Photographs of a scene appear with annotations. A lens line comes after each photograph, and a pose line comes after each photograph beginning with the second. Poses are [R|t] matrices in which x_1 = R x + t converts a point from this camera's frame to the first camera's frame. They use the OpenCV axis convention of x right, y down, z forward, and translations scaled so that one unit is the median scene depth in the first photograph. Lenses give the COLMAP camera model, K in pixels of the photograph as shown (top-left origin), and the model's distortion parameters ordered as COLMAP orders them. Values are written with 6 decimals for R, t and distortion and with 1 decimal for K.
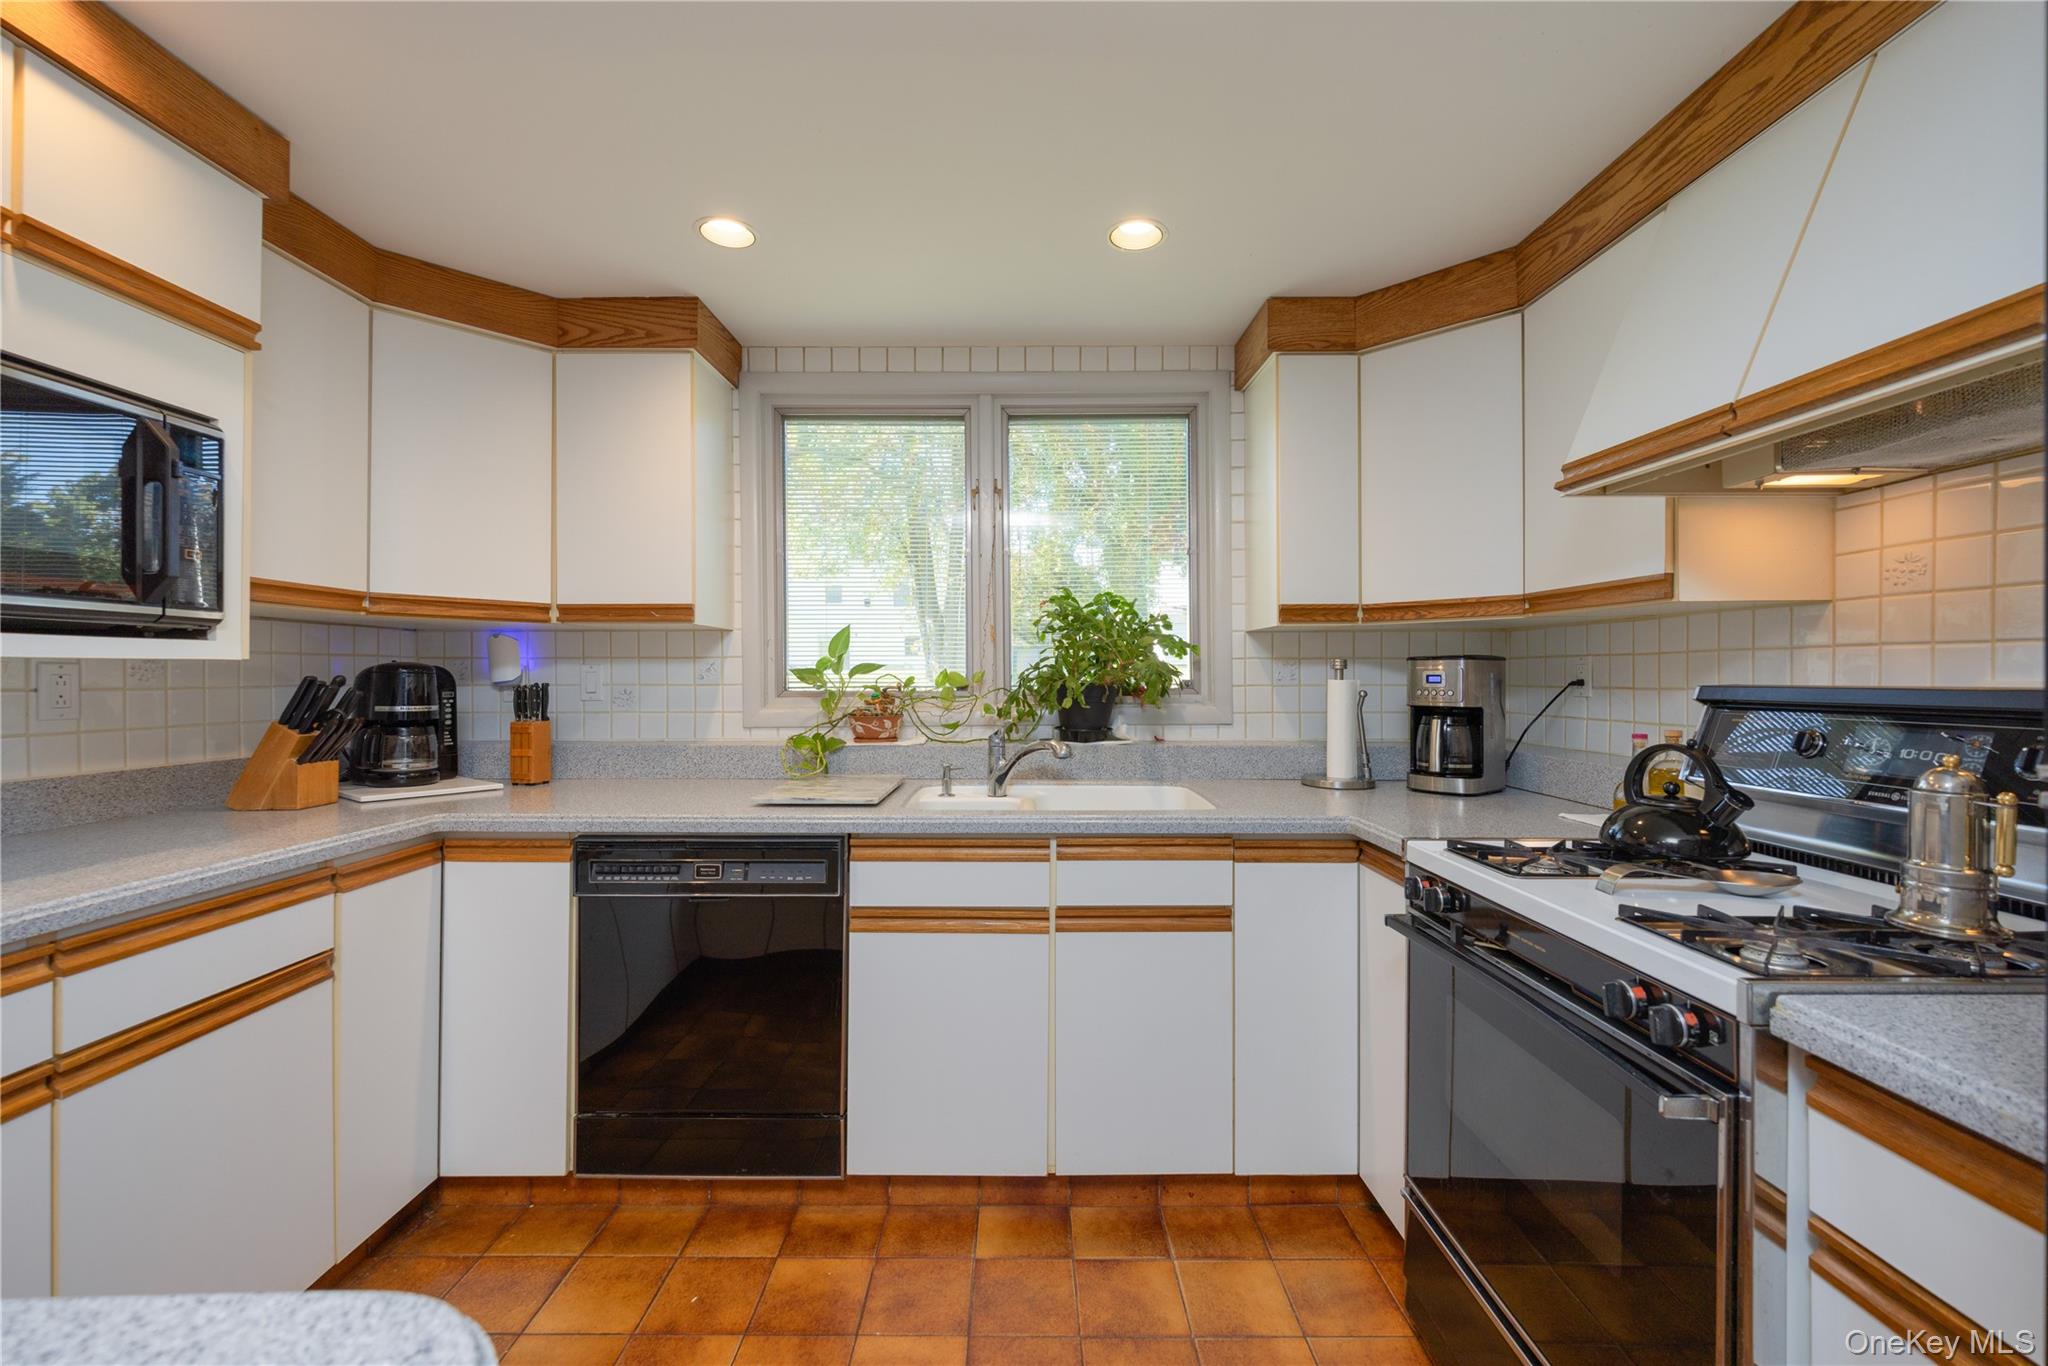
lens RADIAL K [[837.3, 0, 1025.5], [0, 837.3, 672.0], [0, 0, 1]] dist [0.006837, -0.002185]
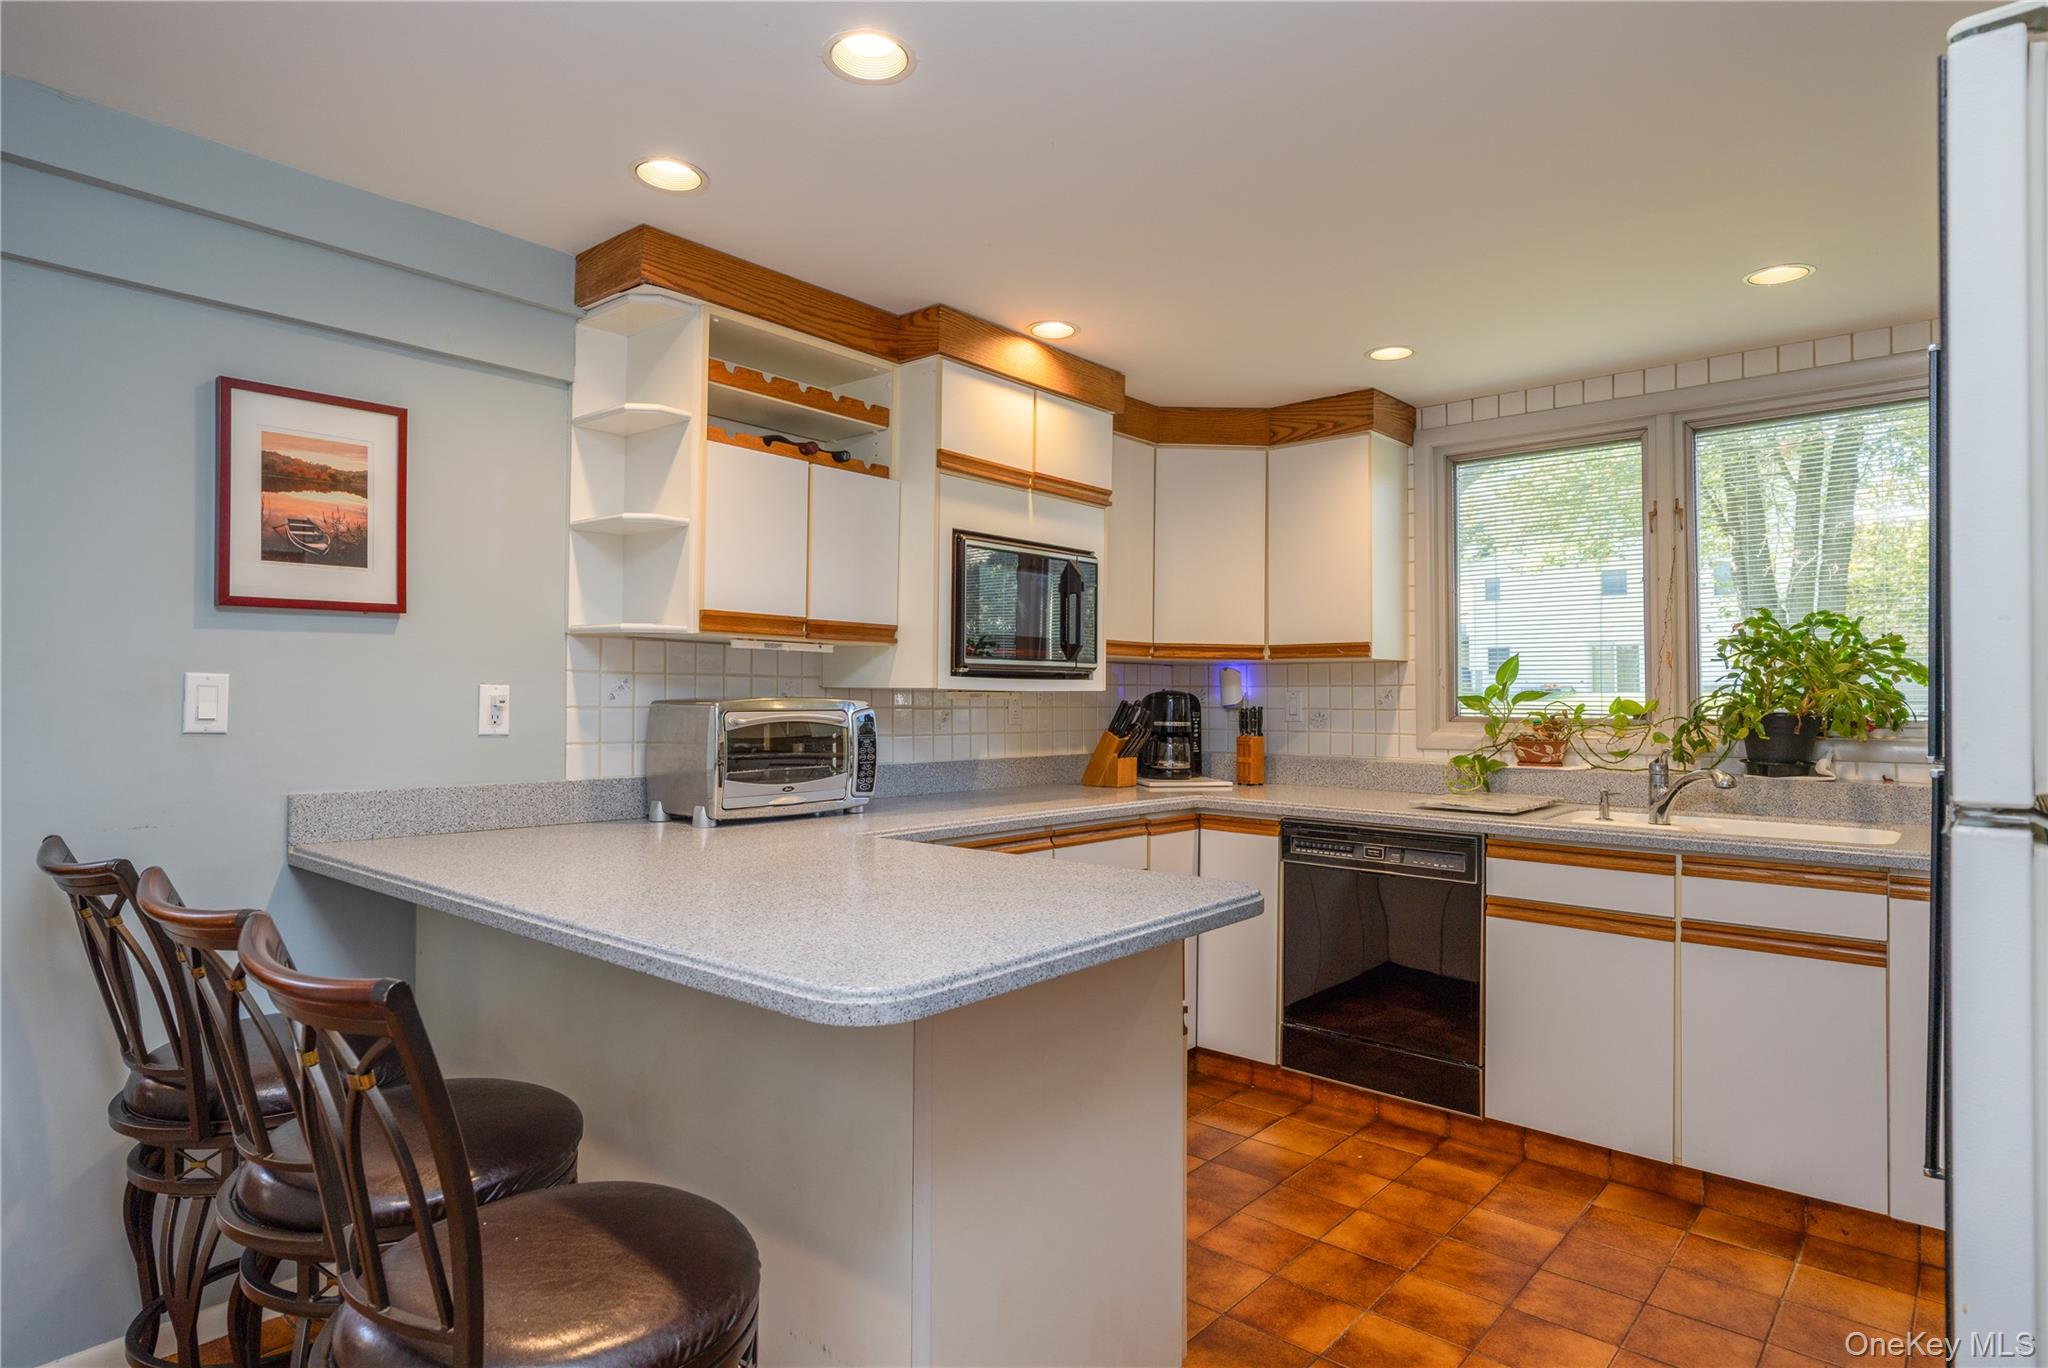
lens RADIAL K [[1118.0, 0, 1027.3], [0, 1118.0, 682.5], [0, 0, 1]] dist [0.003079, 0.001279]
pose [[0.754445, -0.003474, -0.656355, 0.297695], [-0.002400, 0.999965, -0.008052, -0.009601], [0.656359, 0.007650, 0.754410, -0.555035]]
